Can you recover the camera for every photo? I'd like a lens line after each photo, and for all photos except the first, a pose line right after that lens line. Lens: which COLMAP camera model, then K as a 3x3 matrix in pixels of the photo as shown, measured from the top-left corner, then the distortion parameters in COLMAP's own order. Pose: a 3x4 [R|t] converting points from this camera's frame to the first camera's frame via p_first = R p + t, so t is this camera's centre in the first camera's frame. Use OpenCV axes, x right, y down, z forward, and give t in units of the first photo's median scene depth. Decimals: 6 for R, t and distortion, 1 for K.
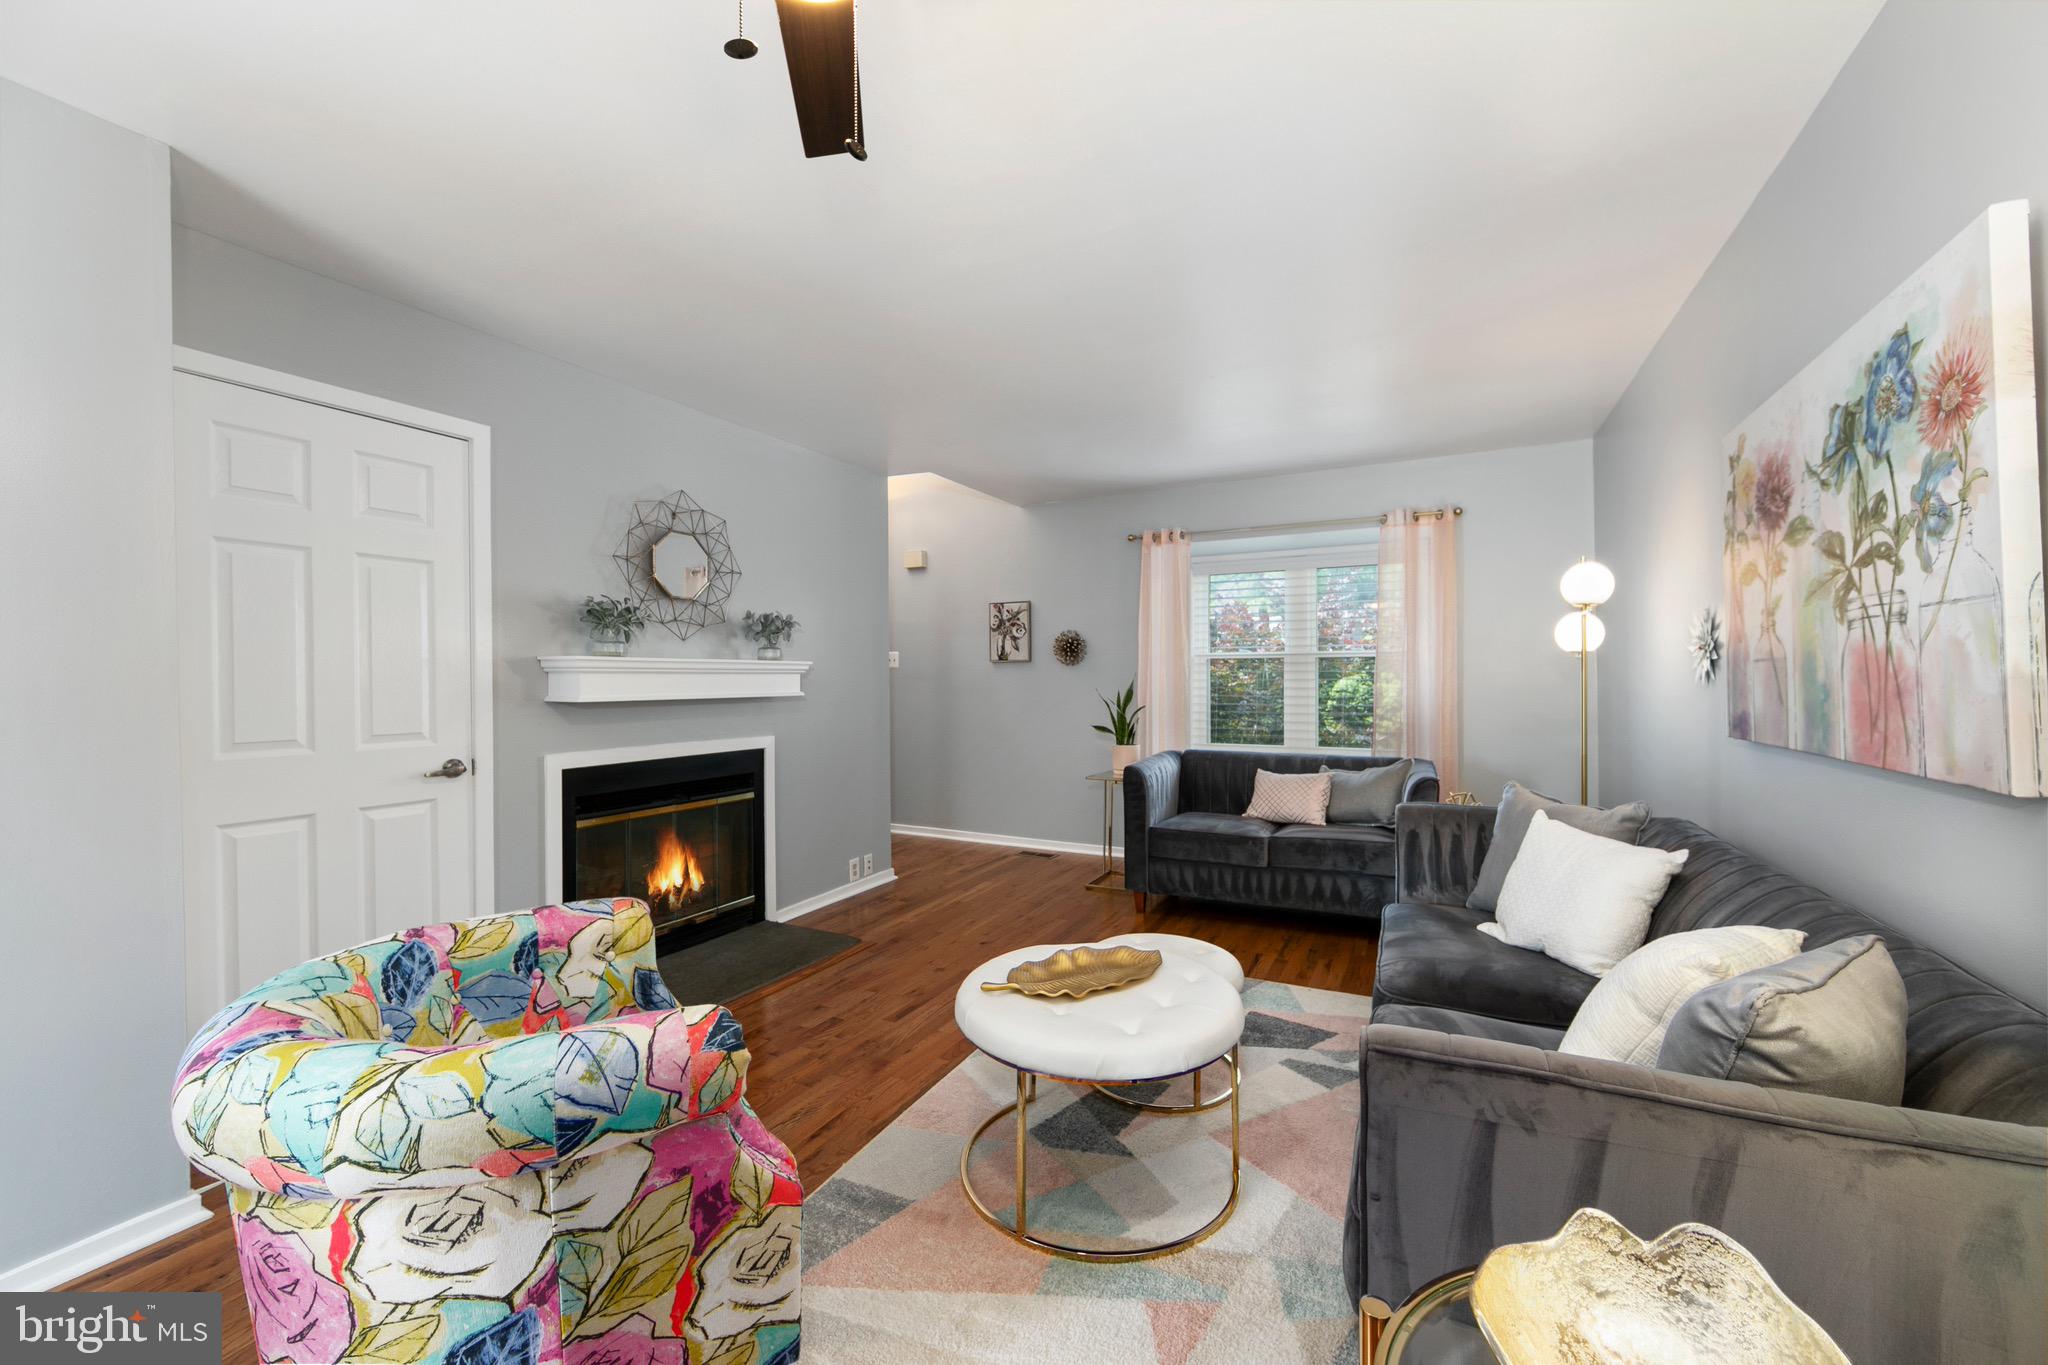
lens RADIAL K [[793.7, 0, 1024.1], [0, 793.7, 686.9], [0, 0, 1]] dist [-0.000166, 0.000071]
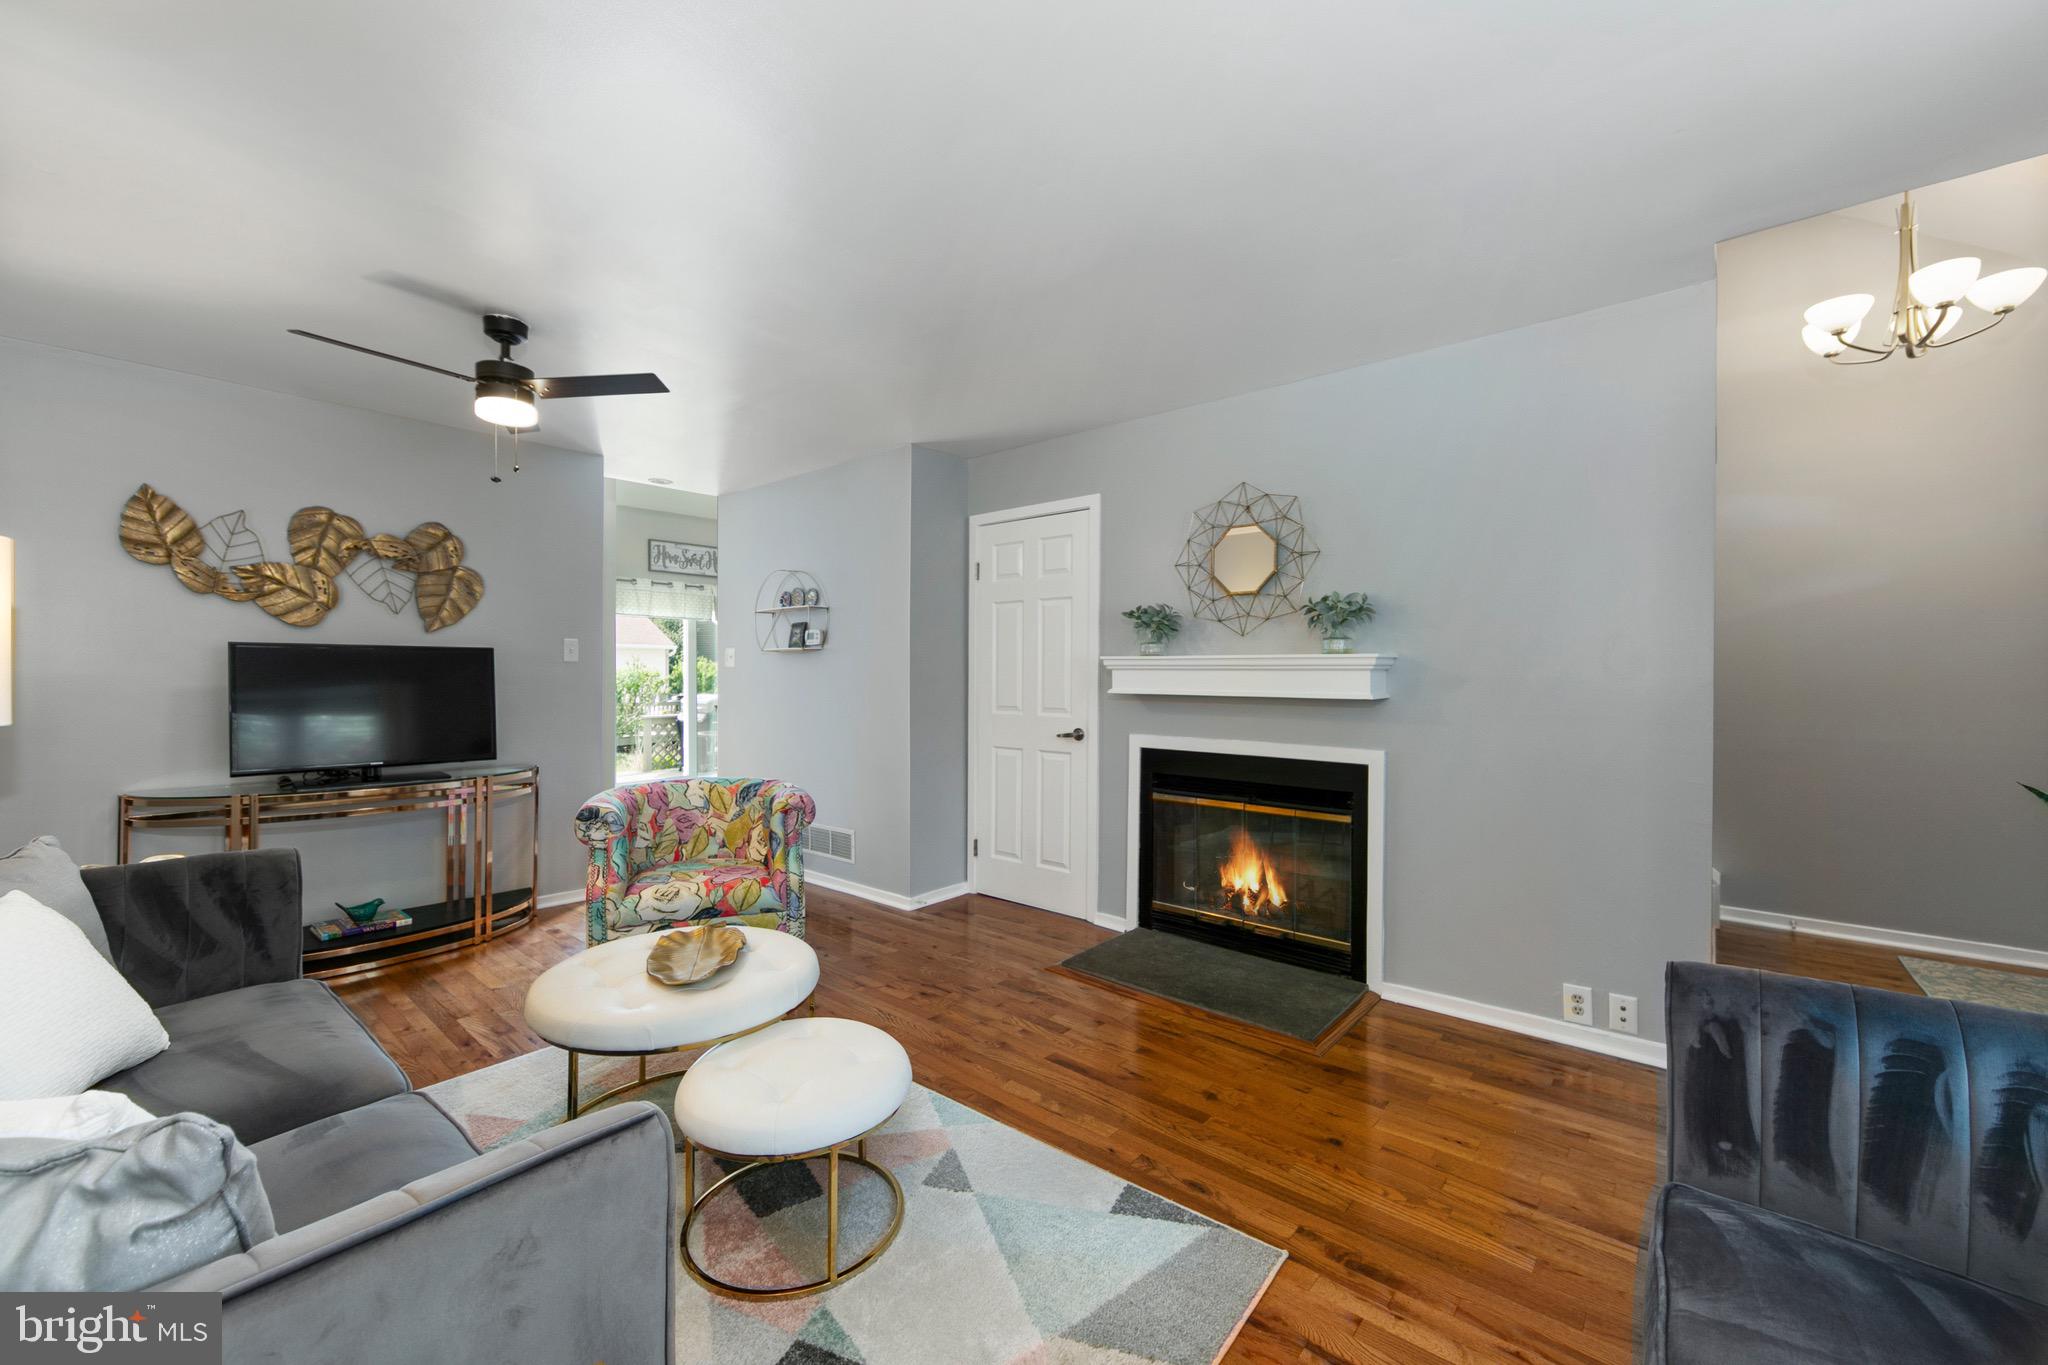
lens RADIAL K [[807.5, 0, 1041.0], [0, 807.5, 691.6], [0, 0, 1]] dist [-0.008356, 0.000295]
pose [[-0.223611, 0.025242, -0.974352, 0.644997], [-0.013595, 0.999487, 0.029013, -0.017094], [0.974584, 0.019734, -0.223153, 1.072449]]
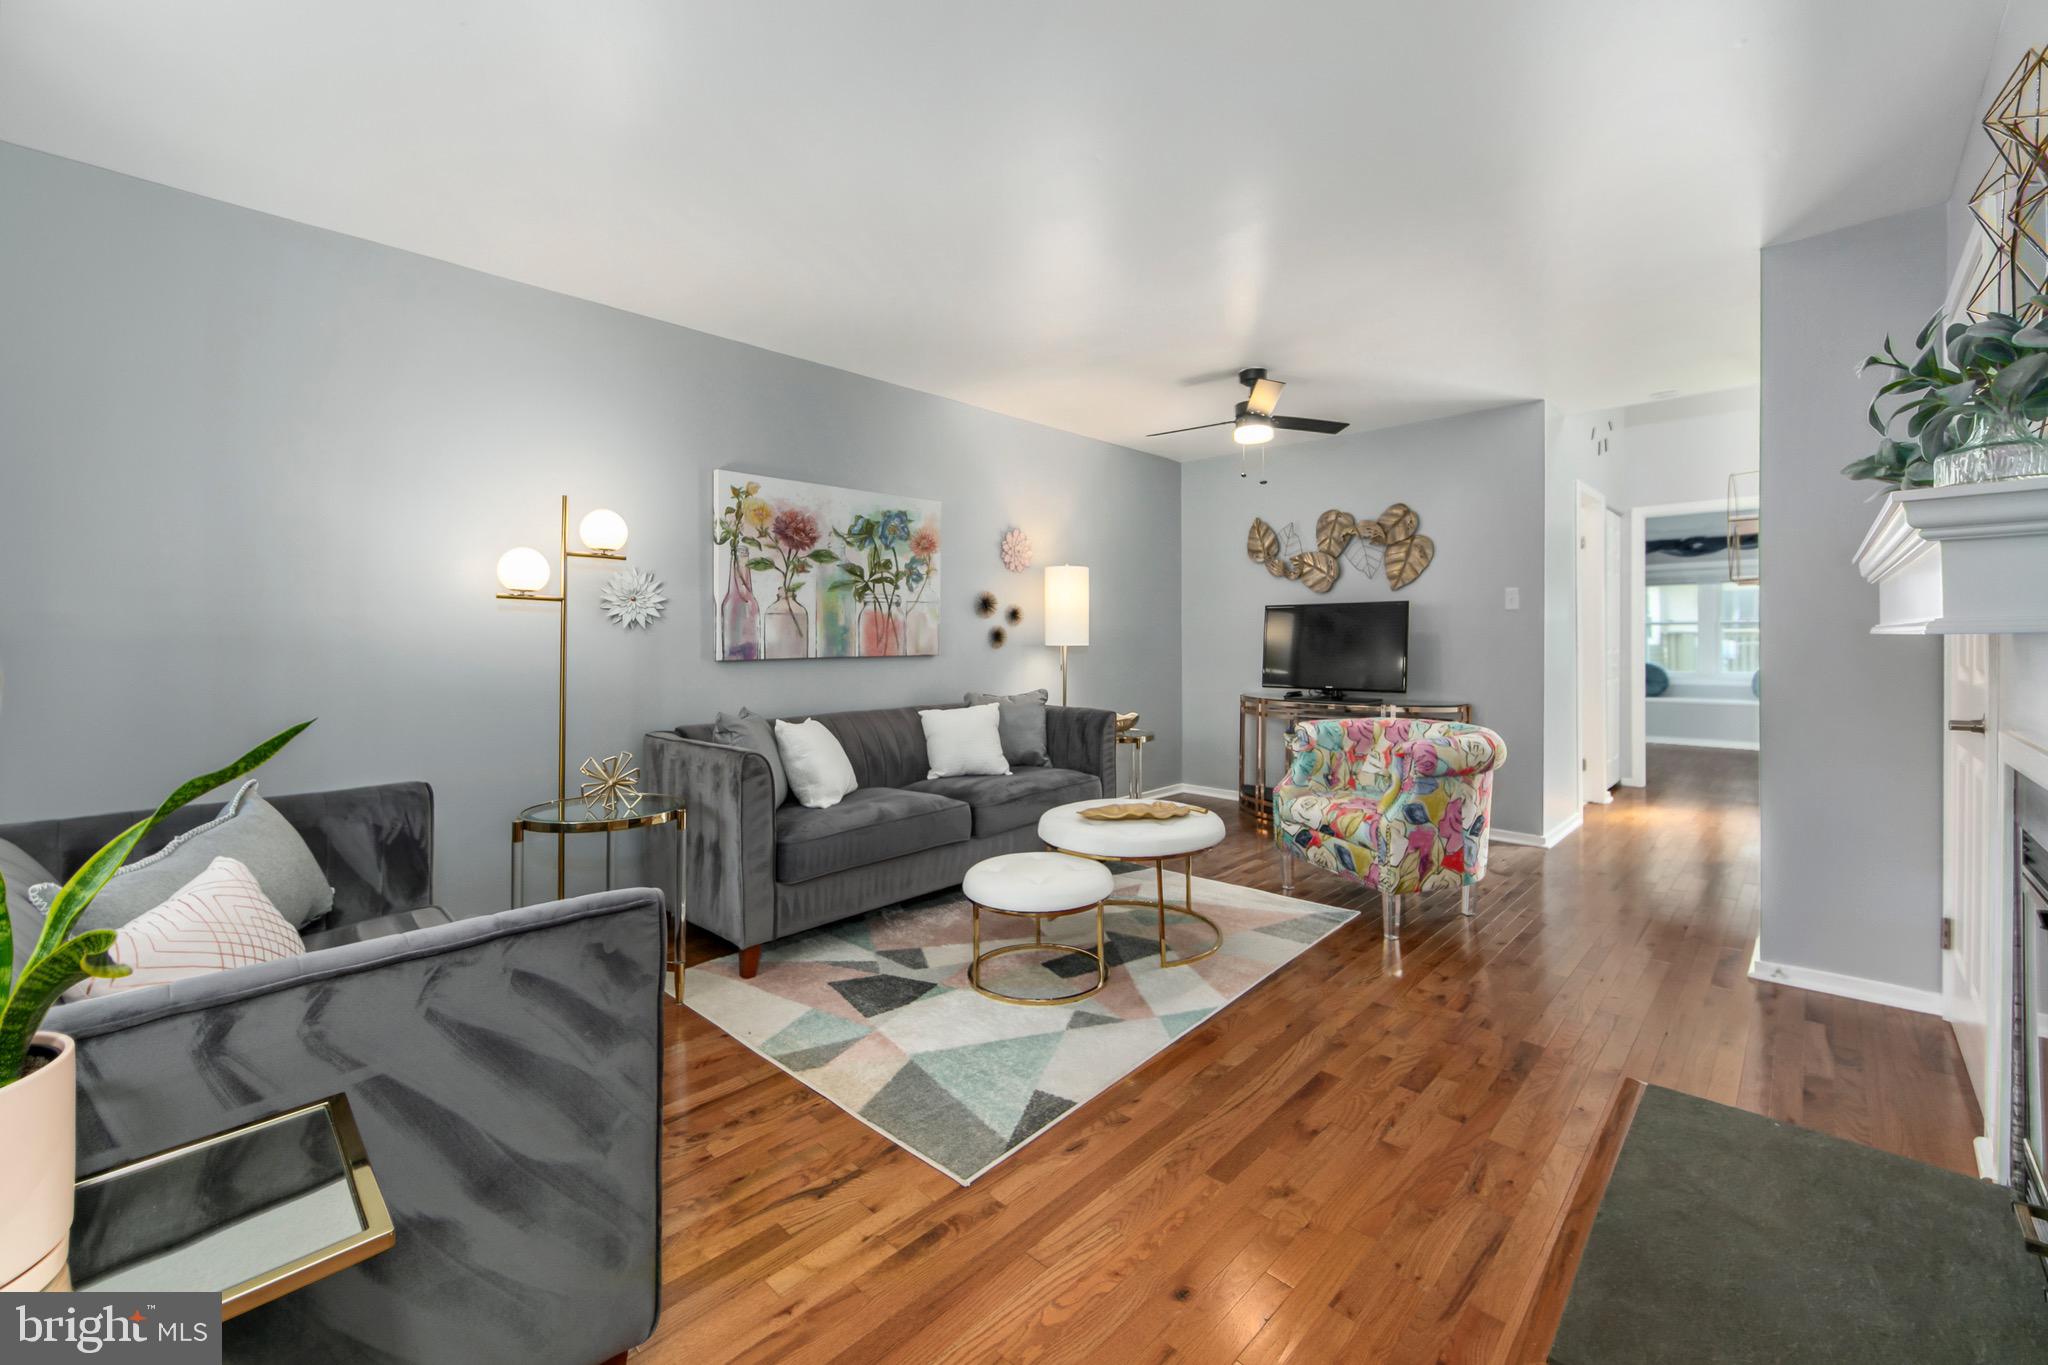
lens RADIAL K [[824.5, 0, 1019.8], [0, 824.5, 637.9], [0, 0, 1]] dist [-0.000140, 0.000009]
pose [[-0.954469, 0.009746, 0.298152, -0.115959], [0.013077, 0.999872, 0.009181, 0.007781], [-0.298024, 0.012662, -0.954474, 1.631041]]
